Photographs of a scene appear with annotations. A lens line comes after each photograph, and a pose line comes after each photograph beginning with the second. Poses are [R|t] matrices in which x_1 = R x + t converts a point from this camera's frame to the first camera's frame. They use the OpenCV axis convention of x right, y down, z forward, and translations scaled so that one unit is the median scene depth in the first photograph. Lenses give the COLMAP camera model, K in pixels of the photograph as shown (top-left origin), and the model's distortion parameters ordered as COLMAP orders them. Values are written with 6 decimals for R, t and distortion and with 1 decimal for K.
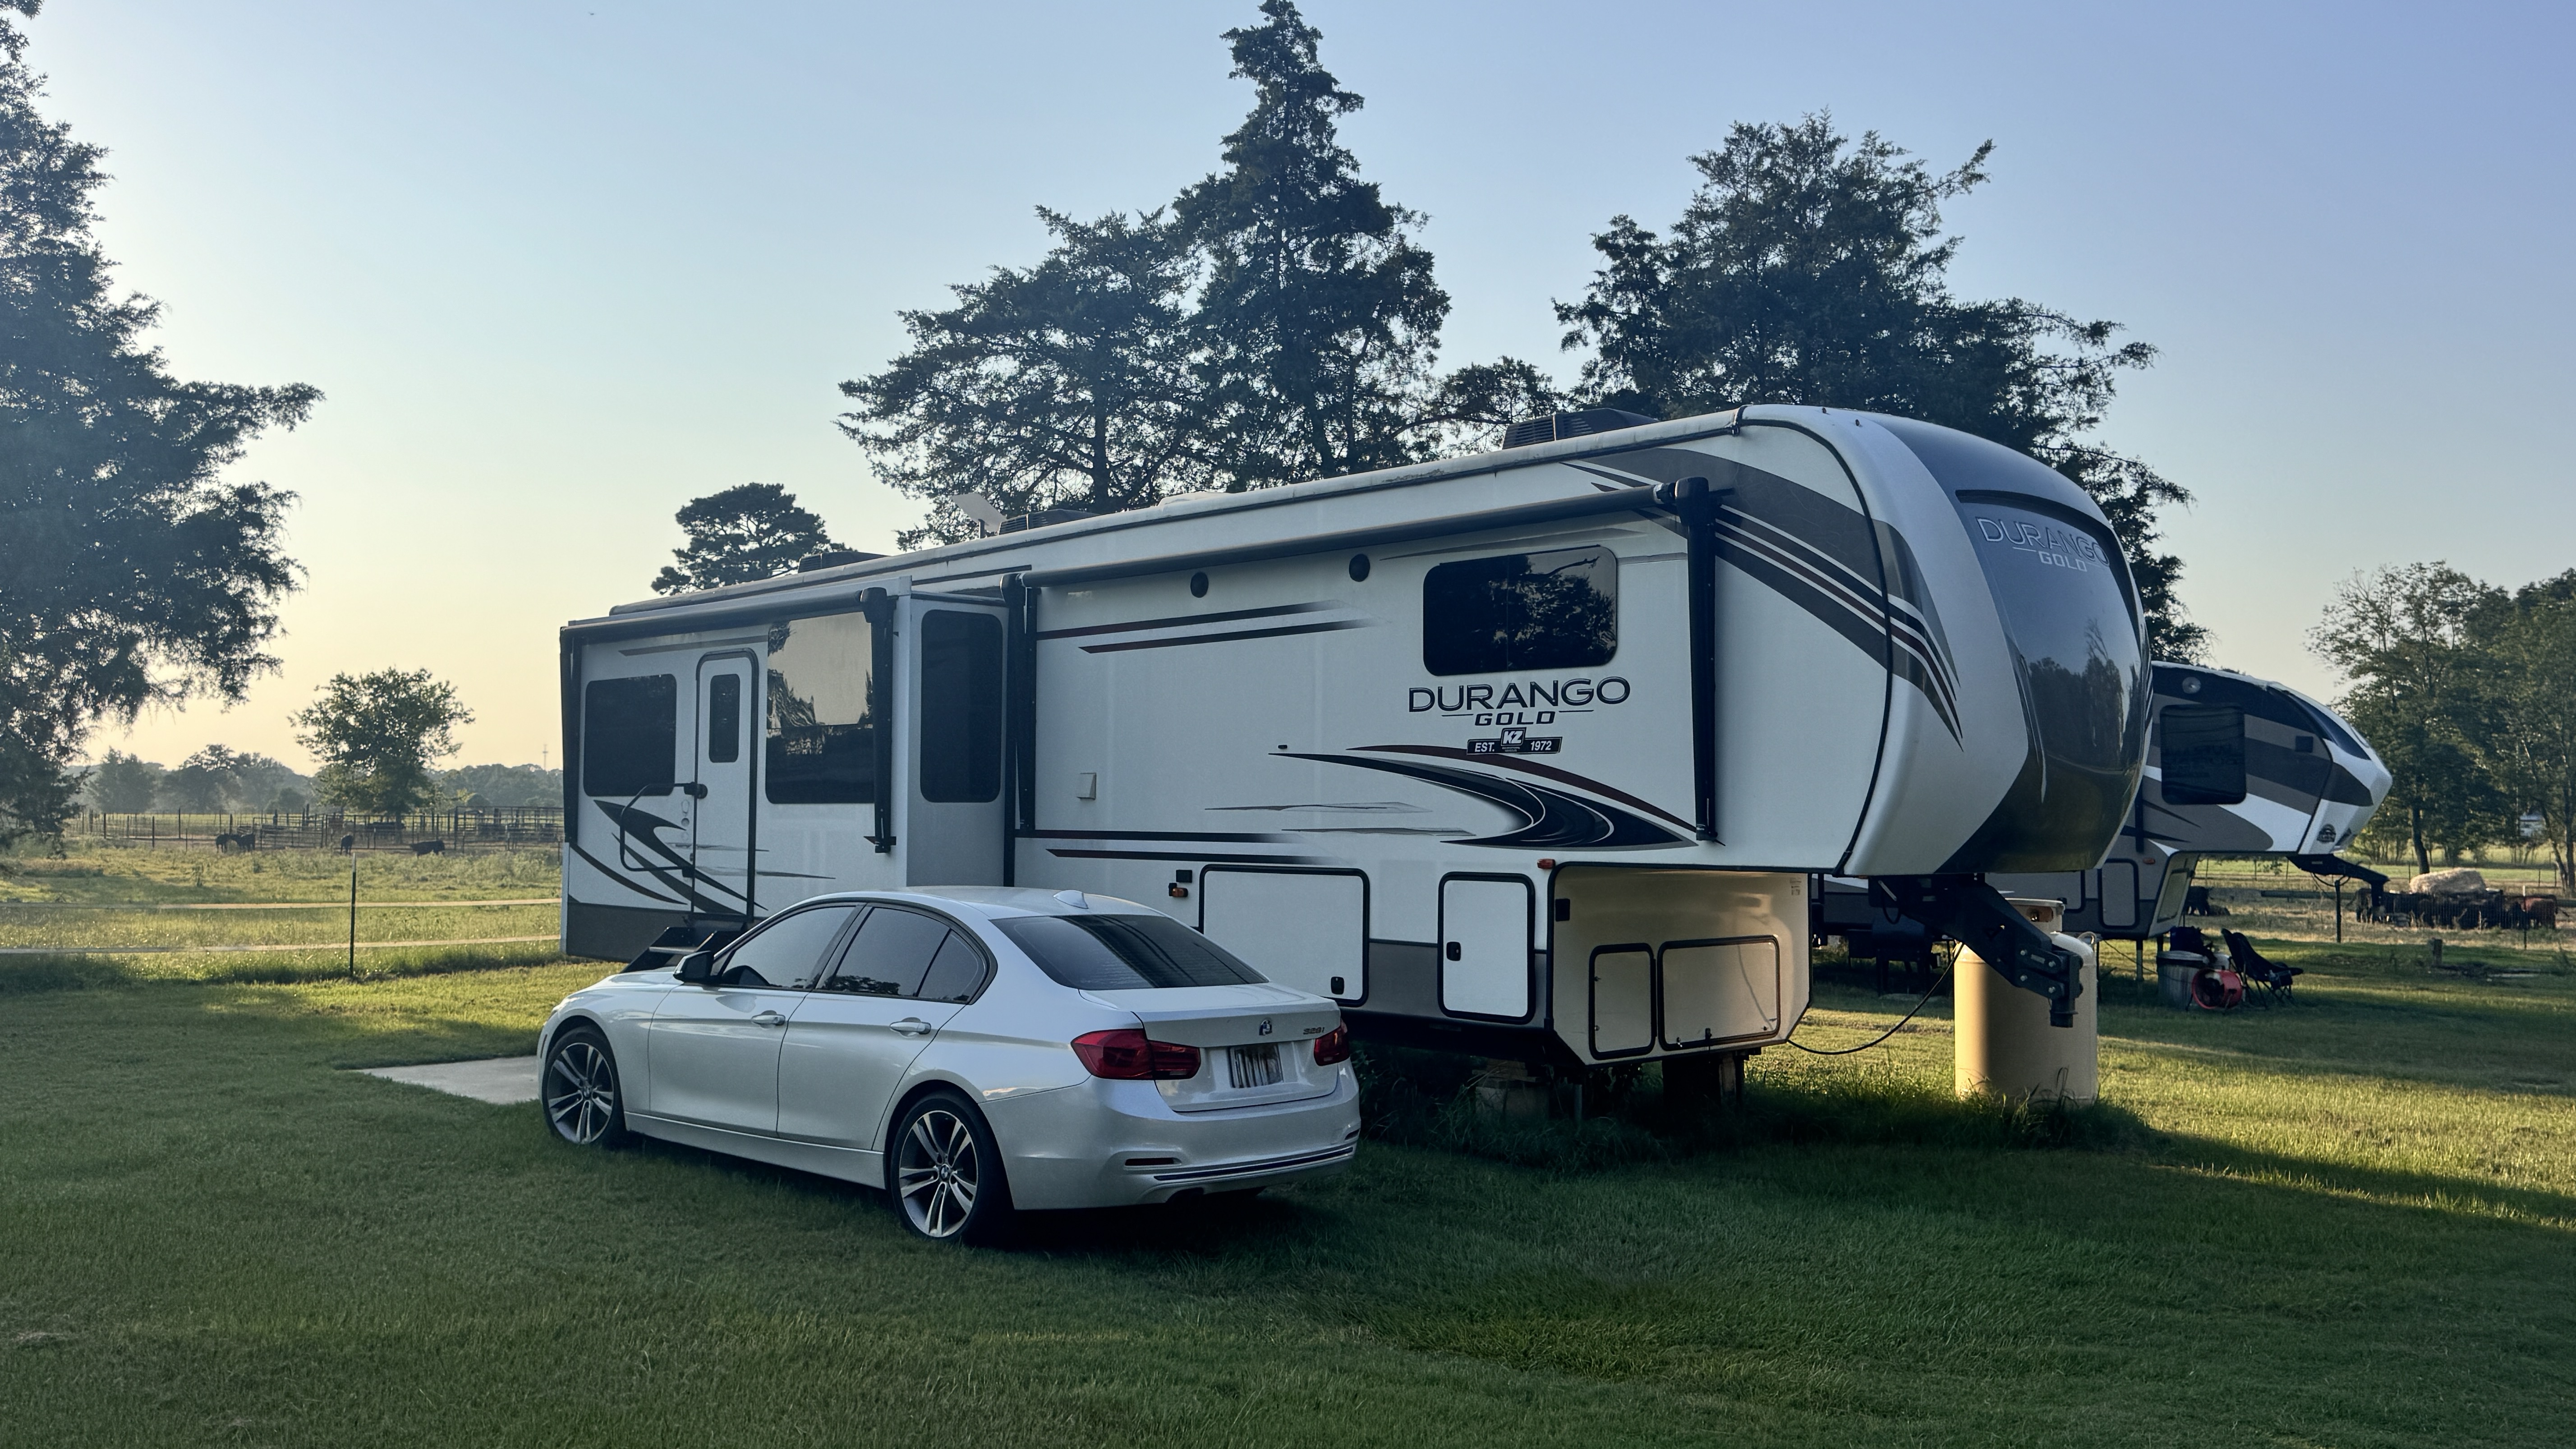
lens RADIAL K [[1885.4, 0, 1288.0], [0, 1885.4, 724.5], [0, 0, 1]] dist [0.165317, -0.251146]
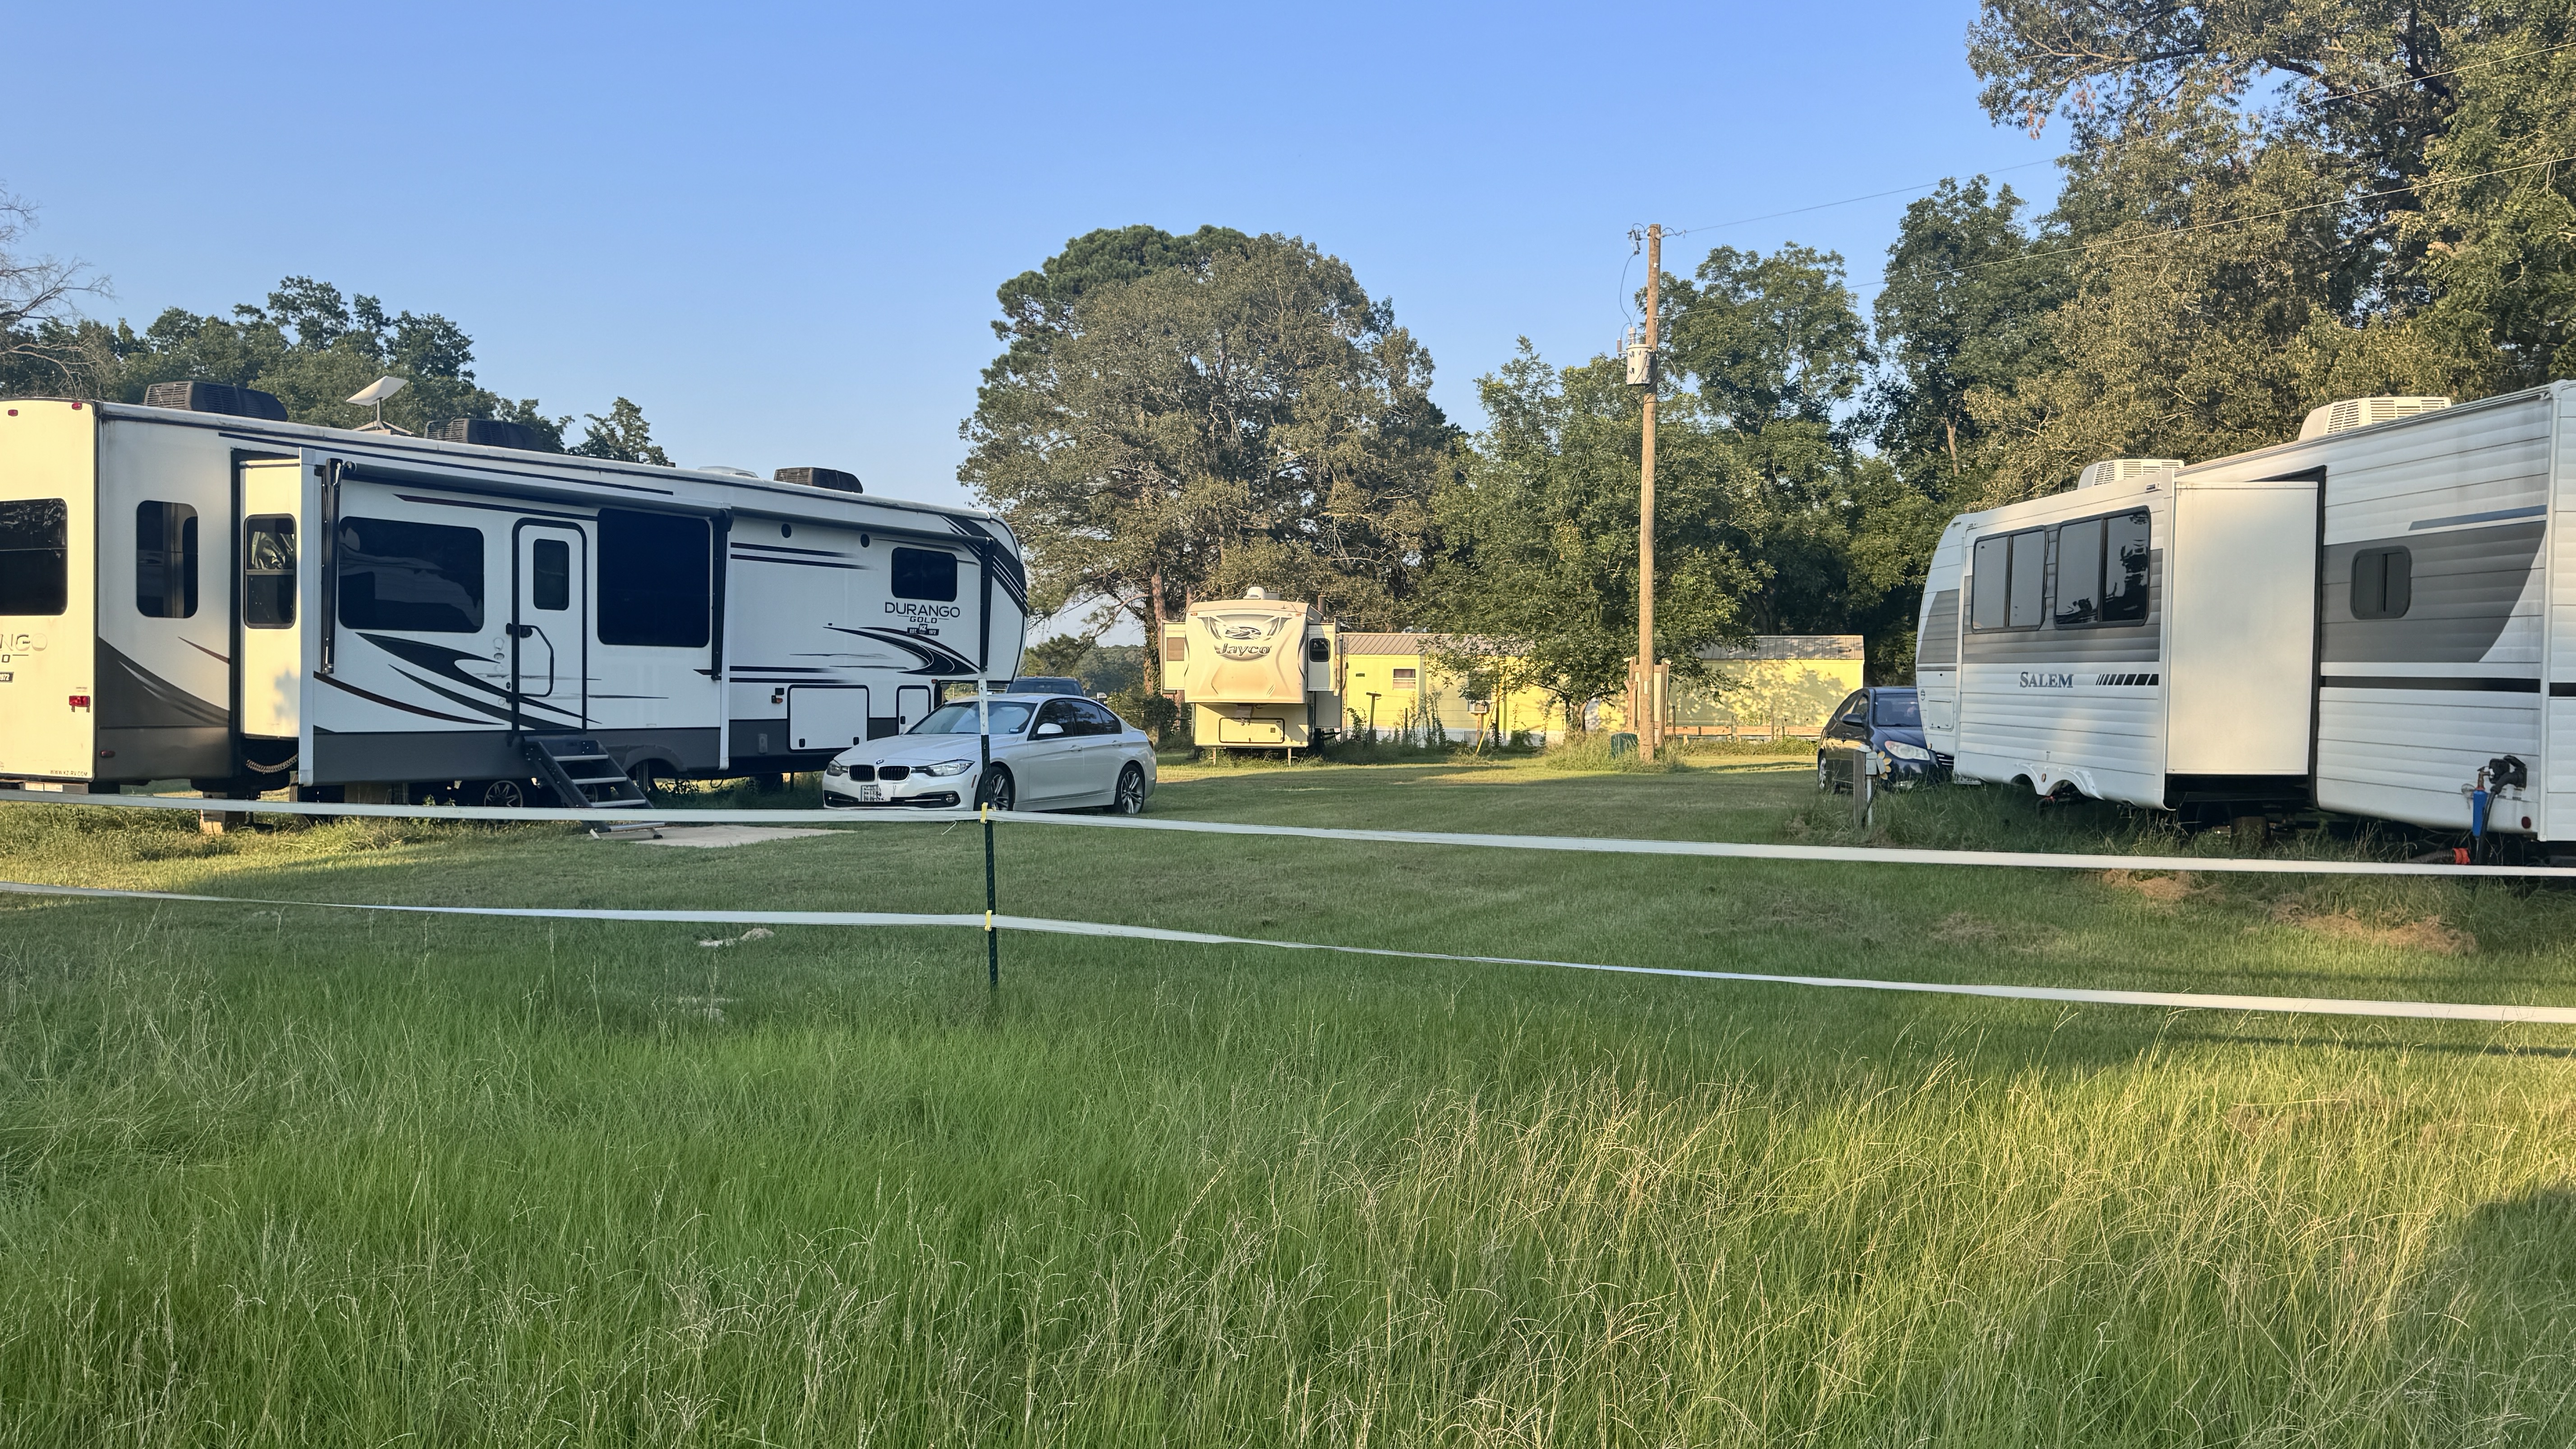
lens RADIAL K [[1885.4, 0, 1288.0], [0, 1885.4, 724.5], [0, 0, 1]] dist [0.165317, -0.251146]
pose [[-0.288327, -0.037707, 0.956789, -2.117113], [-0.071764, 0.997265, 0.017676, 0.048877], [-0.954839, -0.063567, -0.290244, 1.156482]]
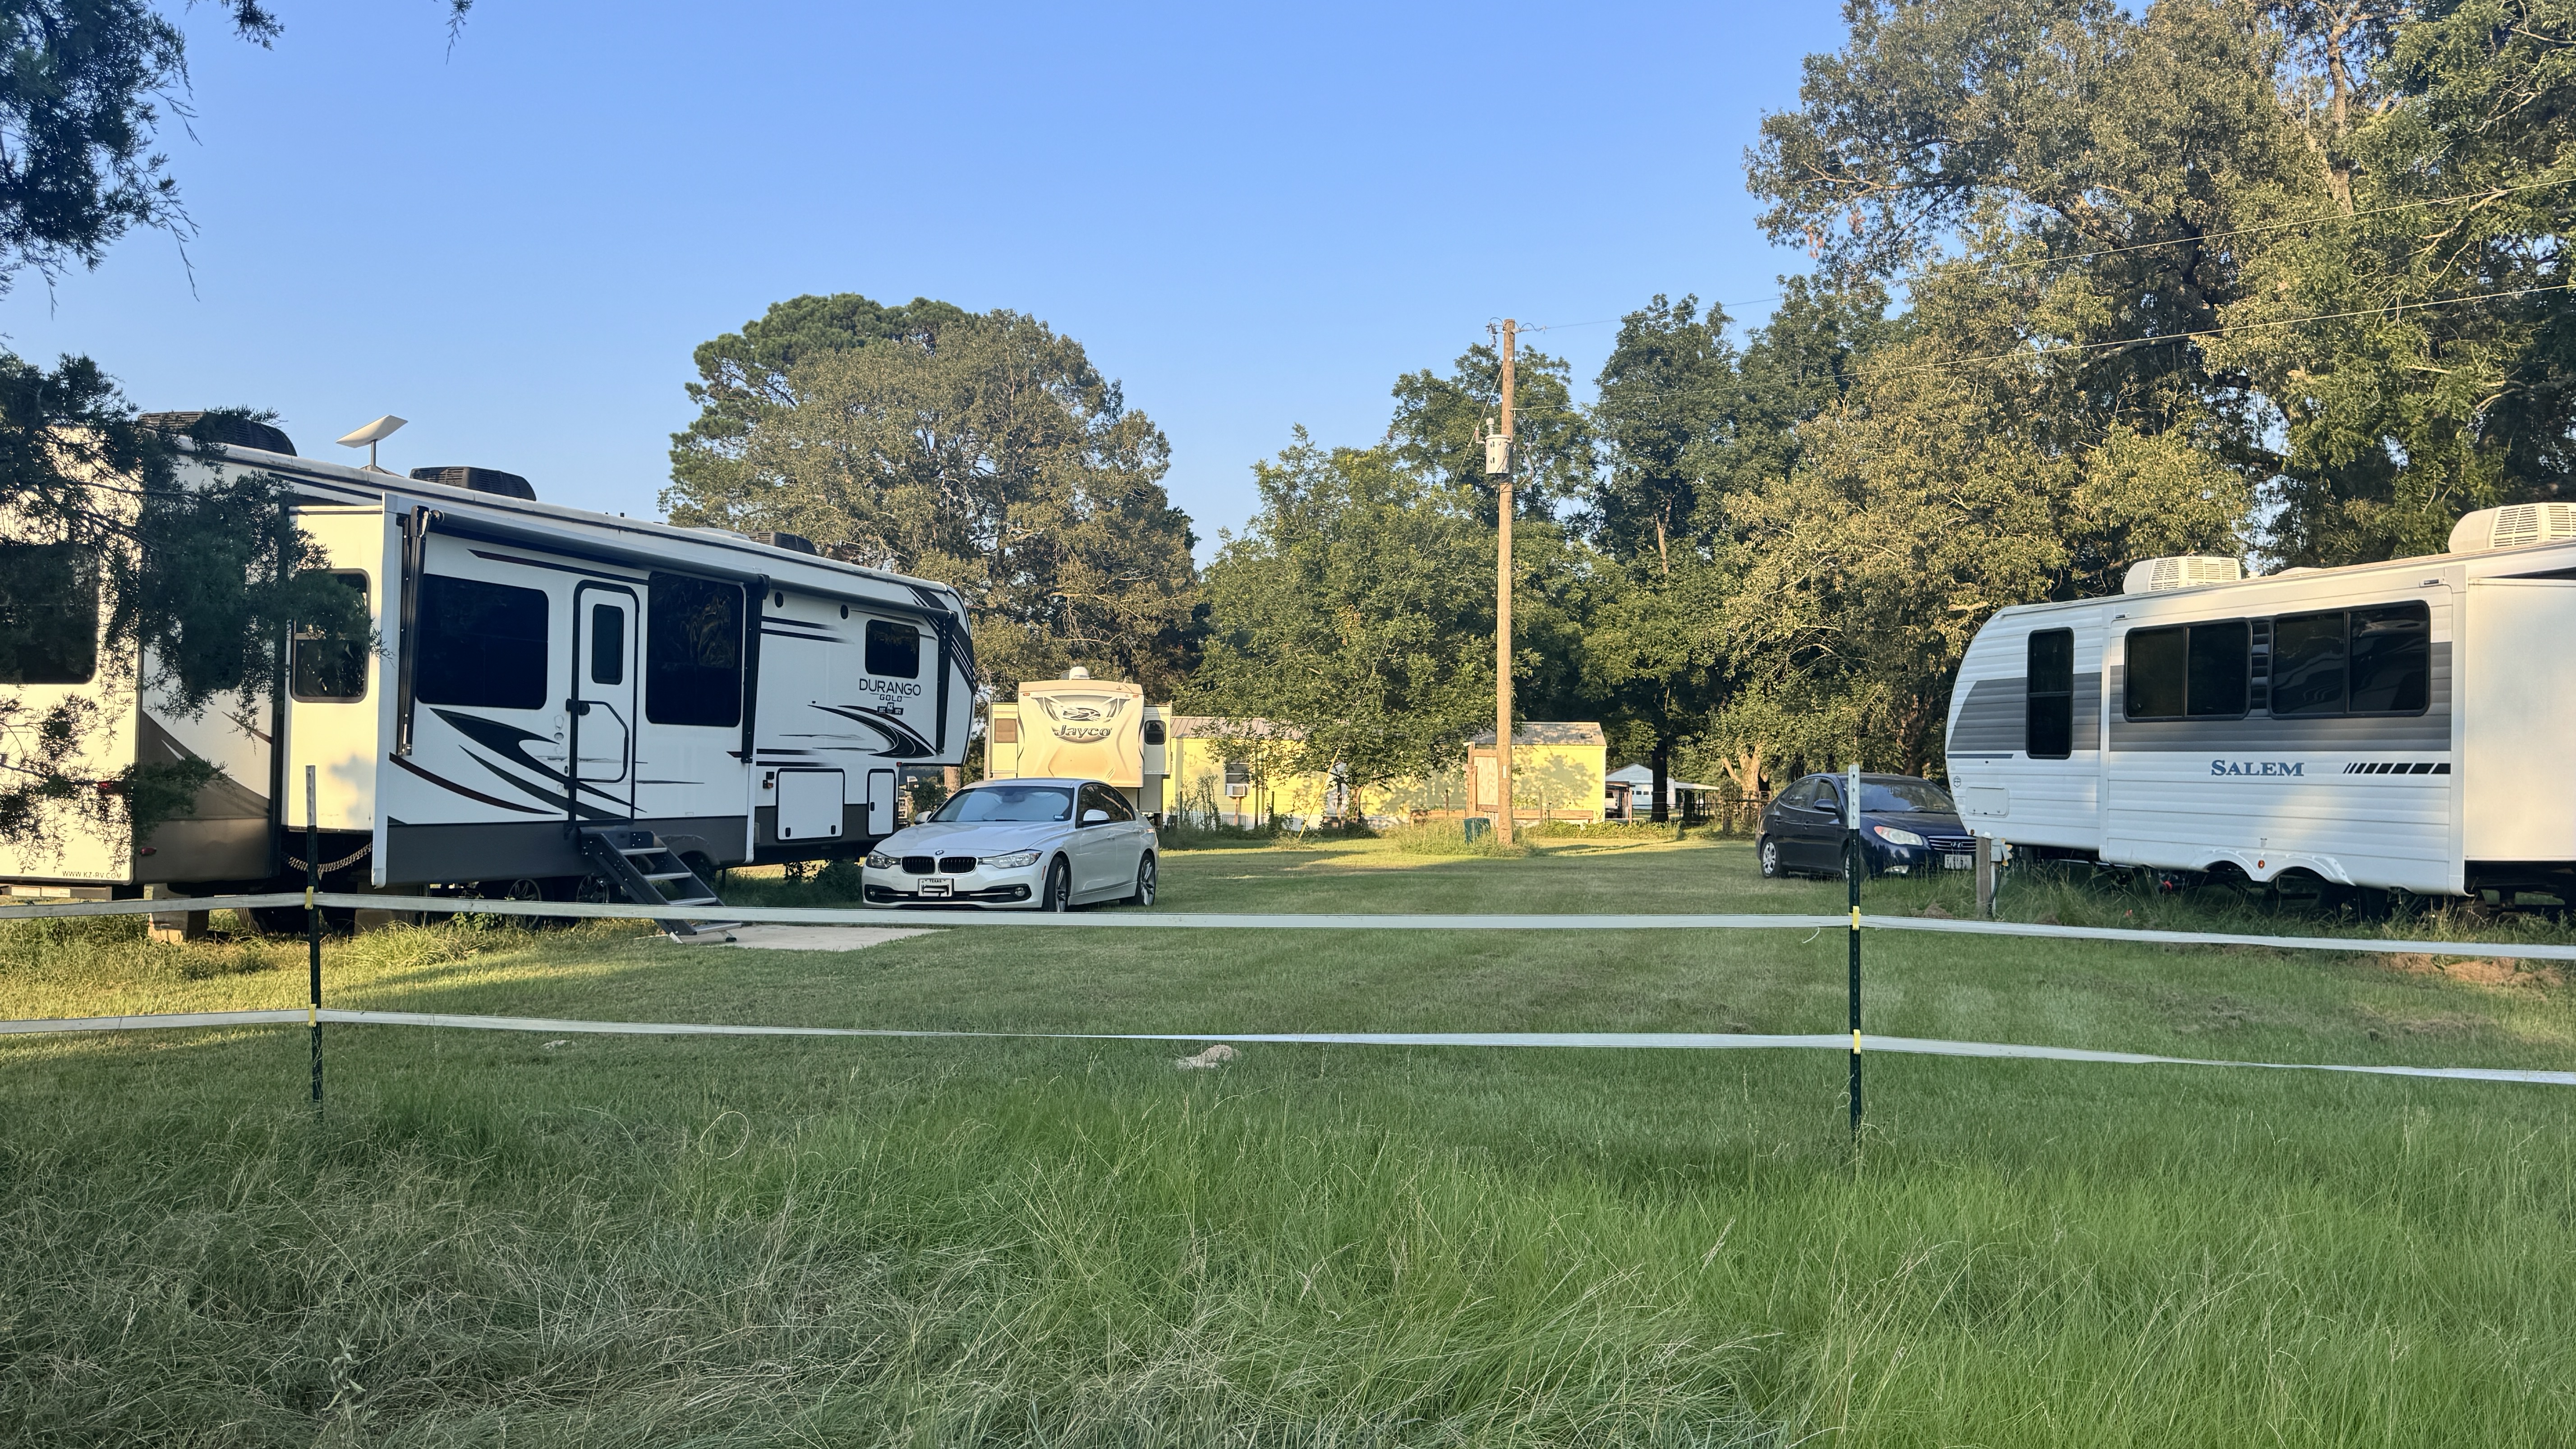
lens RADIAL K [[1885.4, 0, 1288.0], [0, 1885.4, 724.5], [0, 0, 1]] dist [0.165317, -0.251146]
pose [[-0.471313, 0.001725, 0.881964, -1.883528], [-0.072268, 0.996560, -0.040569, 0.077203], [-0.879000, -0.082858, -0.469567, 1.508413]]
